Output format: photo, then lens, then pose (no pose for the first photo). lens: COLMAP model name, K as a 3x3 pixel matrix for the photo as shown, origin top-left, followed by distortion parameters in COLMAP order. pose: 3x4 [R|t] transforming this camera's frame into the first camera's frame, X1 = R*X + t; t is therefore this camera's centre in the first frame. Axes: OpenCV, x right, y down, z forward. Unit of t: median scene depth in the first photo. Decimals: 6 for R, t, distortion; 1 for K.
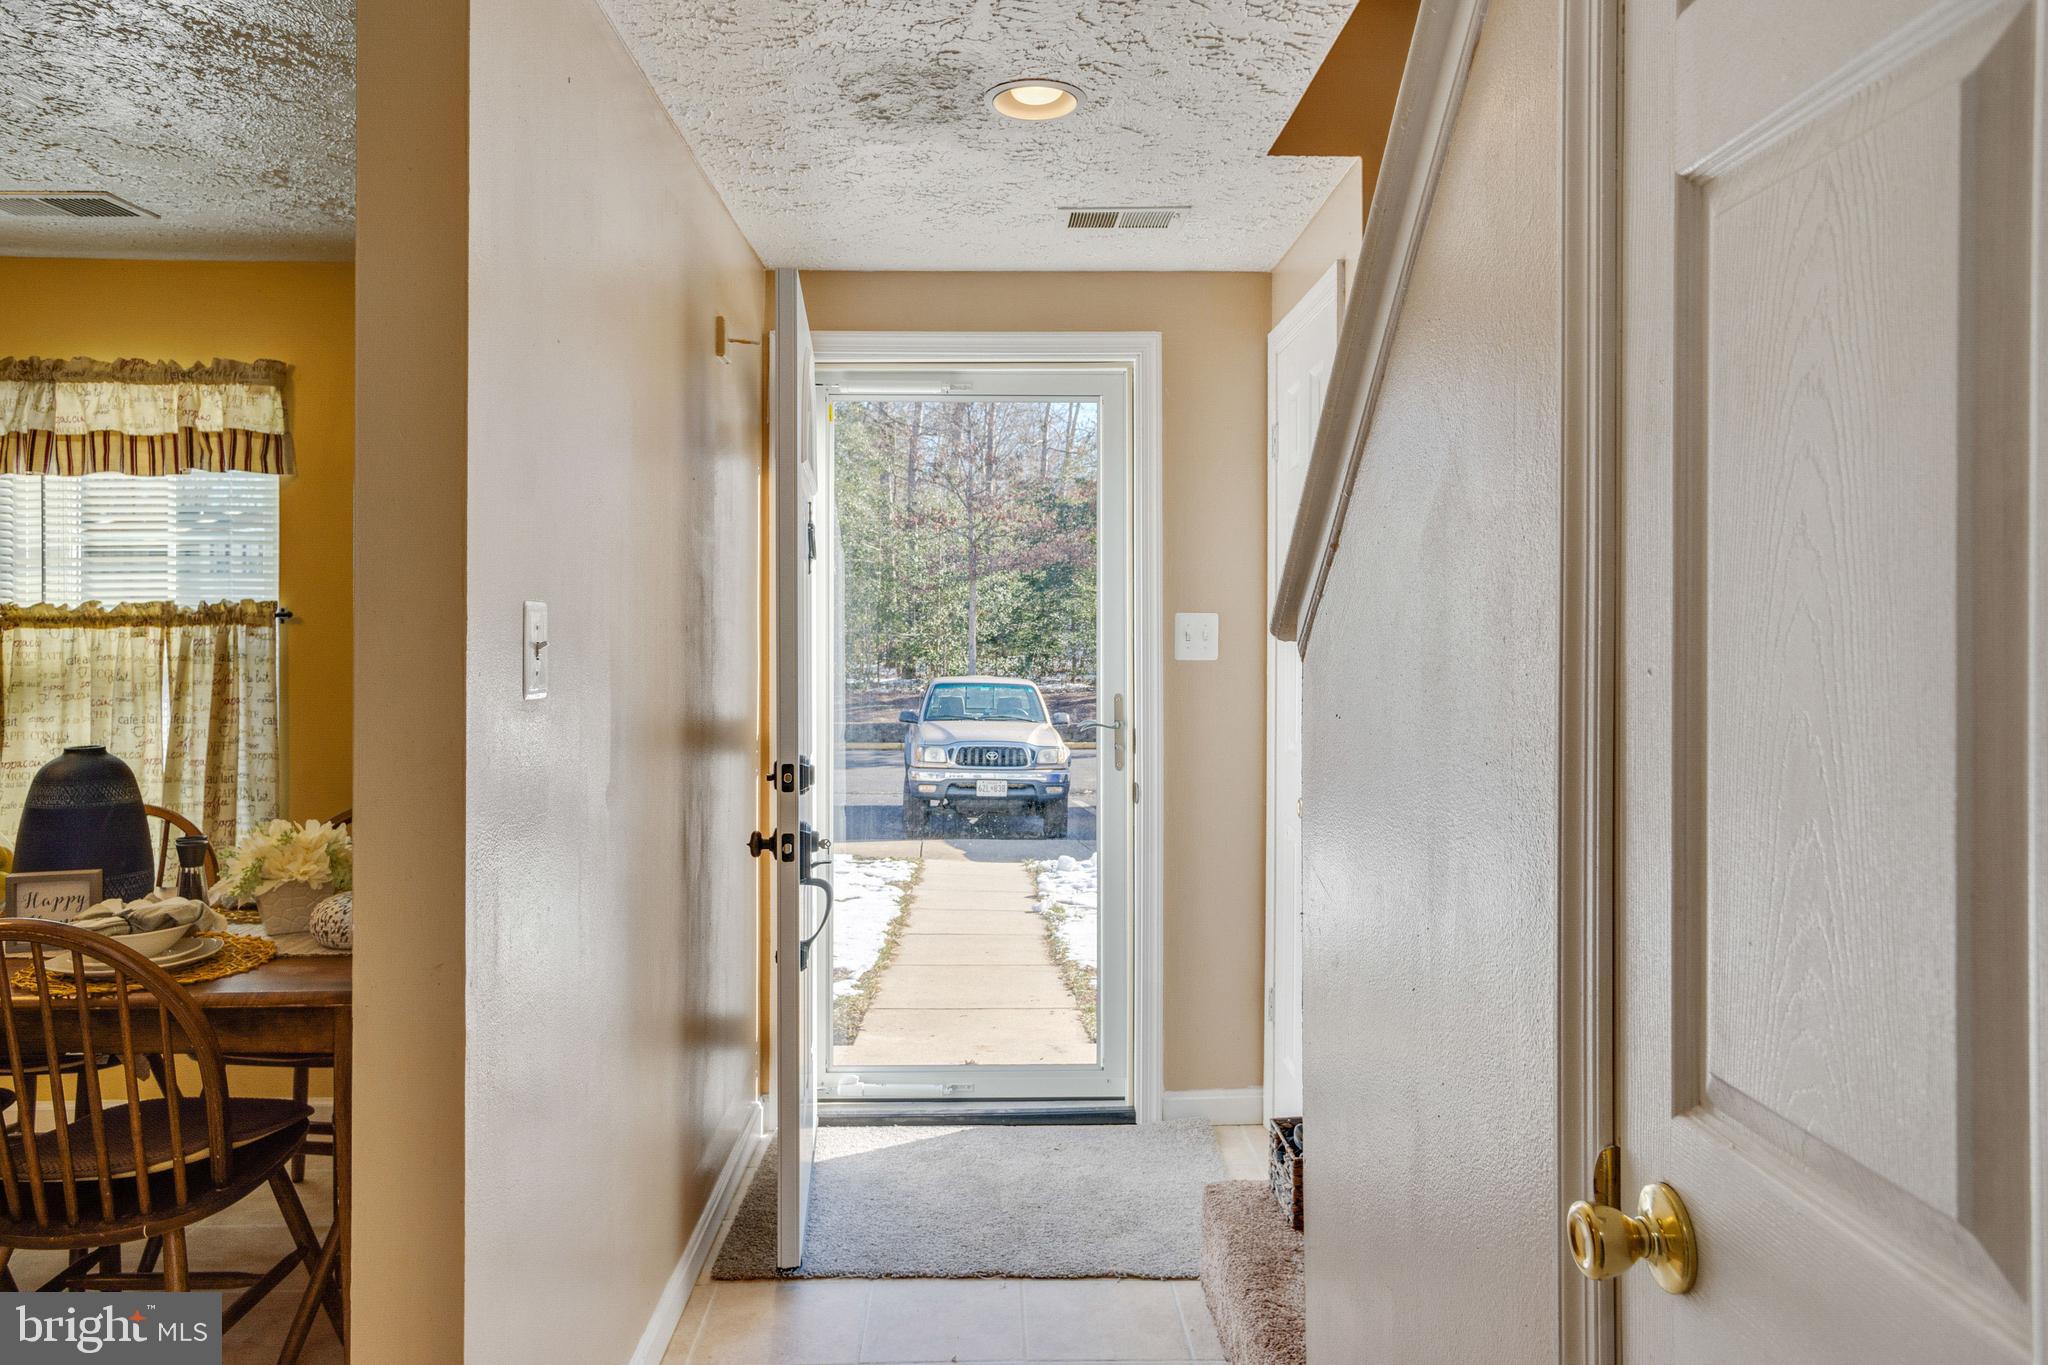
lens RADIAL K [[1255.8, 0, 1024.8], [0, 1255.8, 649.2], [0, 0, 1]] dist [-0.045917, 0.024191]
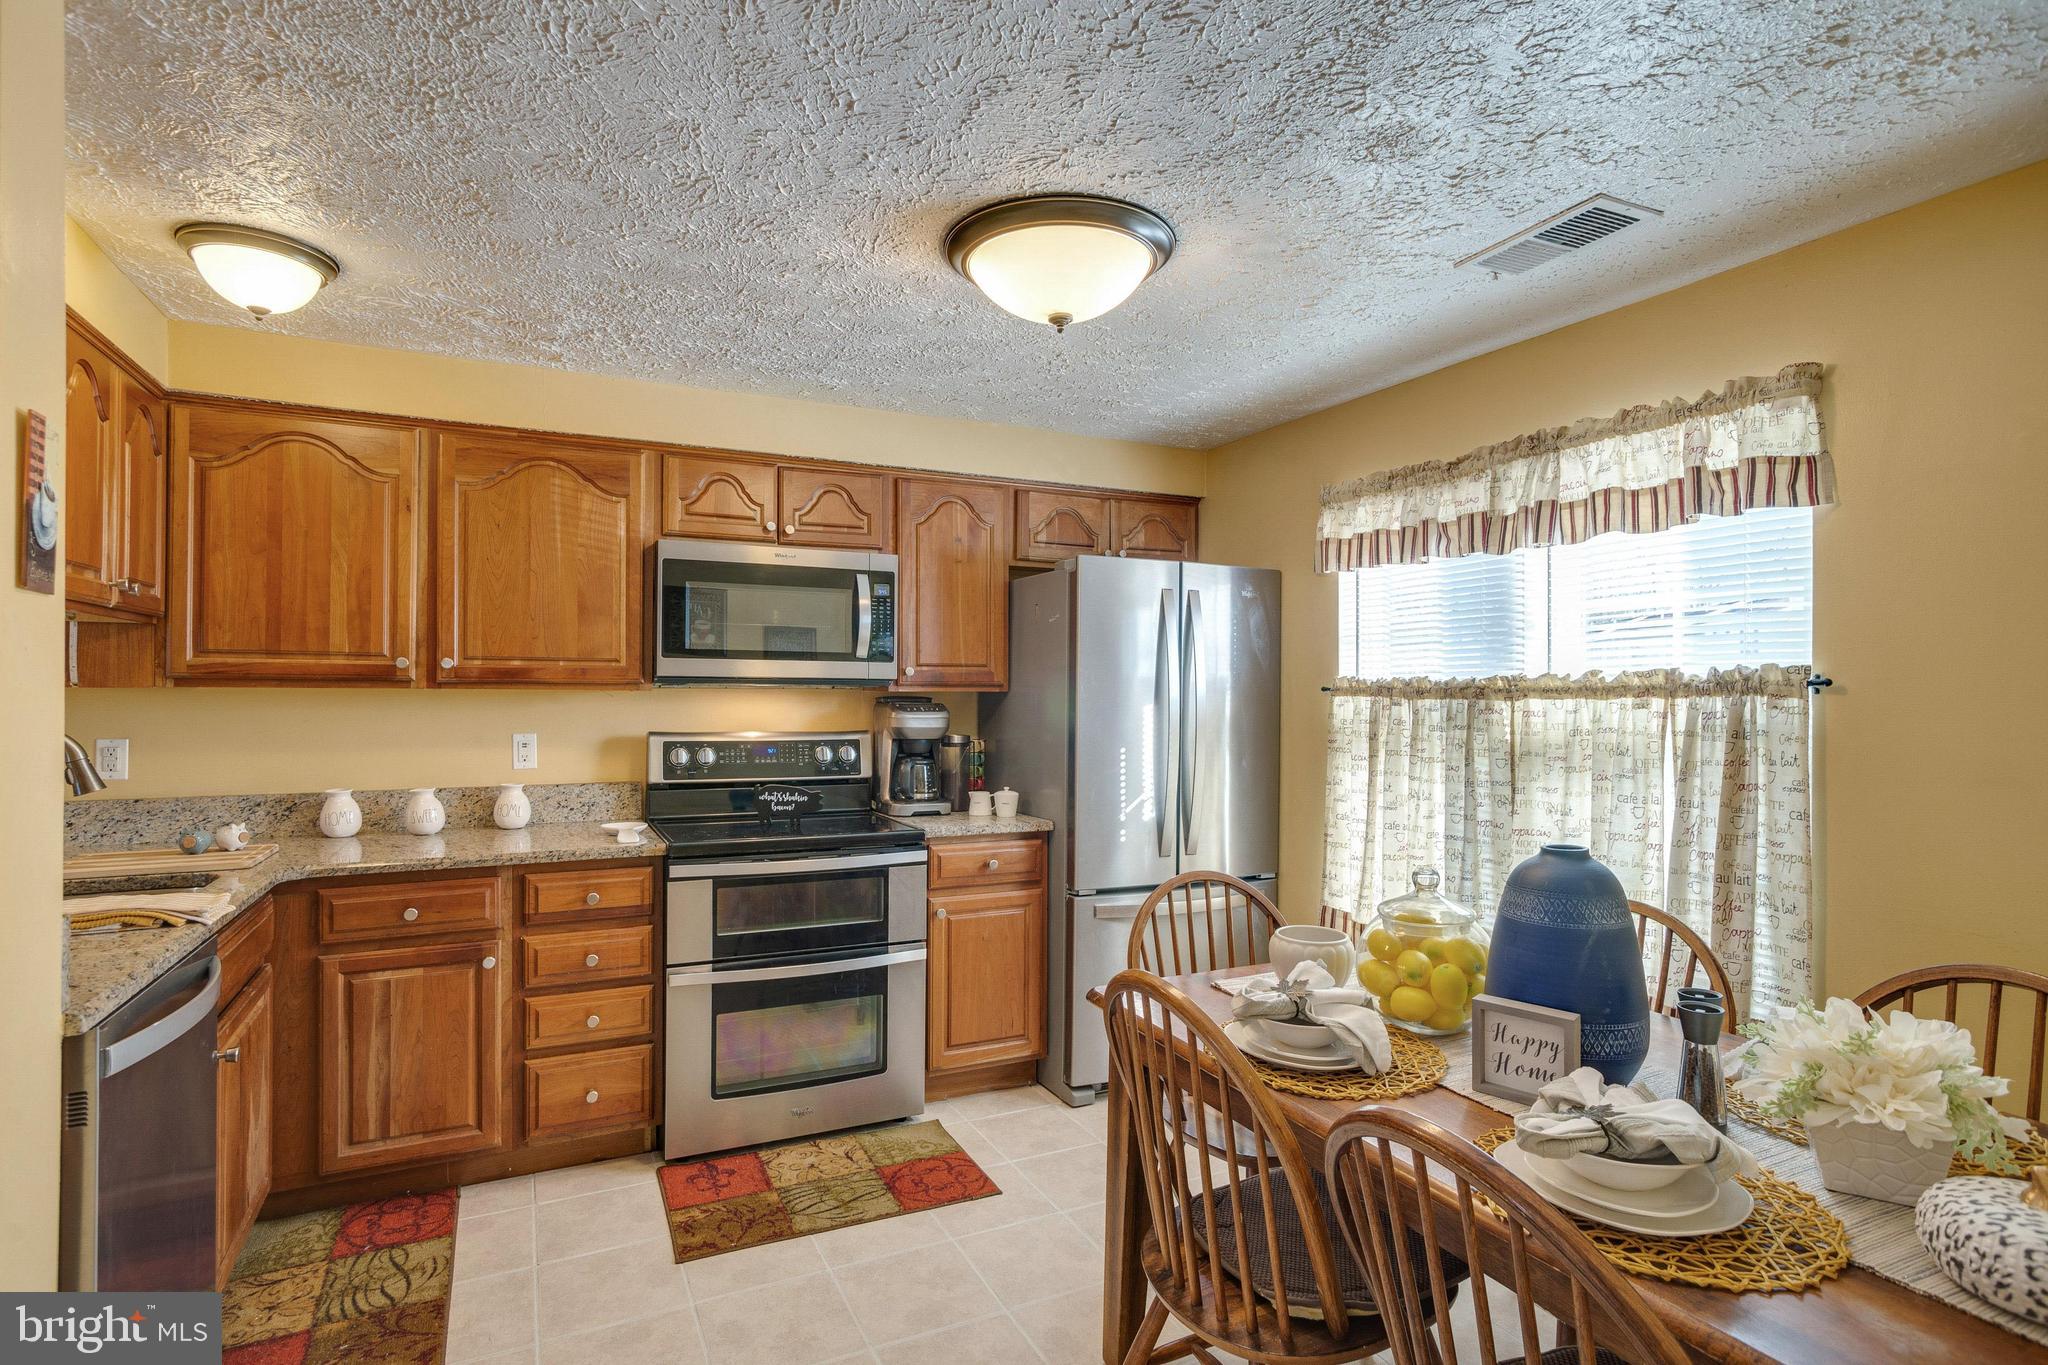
lens RADIAL K [[1022.1, 0, 1024.0], [0, 1022.1, 682.5], [0, 0, 1]] dist [-0.001632, 0.010518]
pose [[0.385717, -0.012934, -0.922527, -0.194675], [-0.017841, 0.999610, -0.021475, -0.004952], [0.922445, 0.024742, 0.385336, 0.286097]]
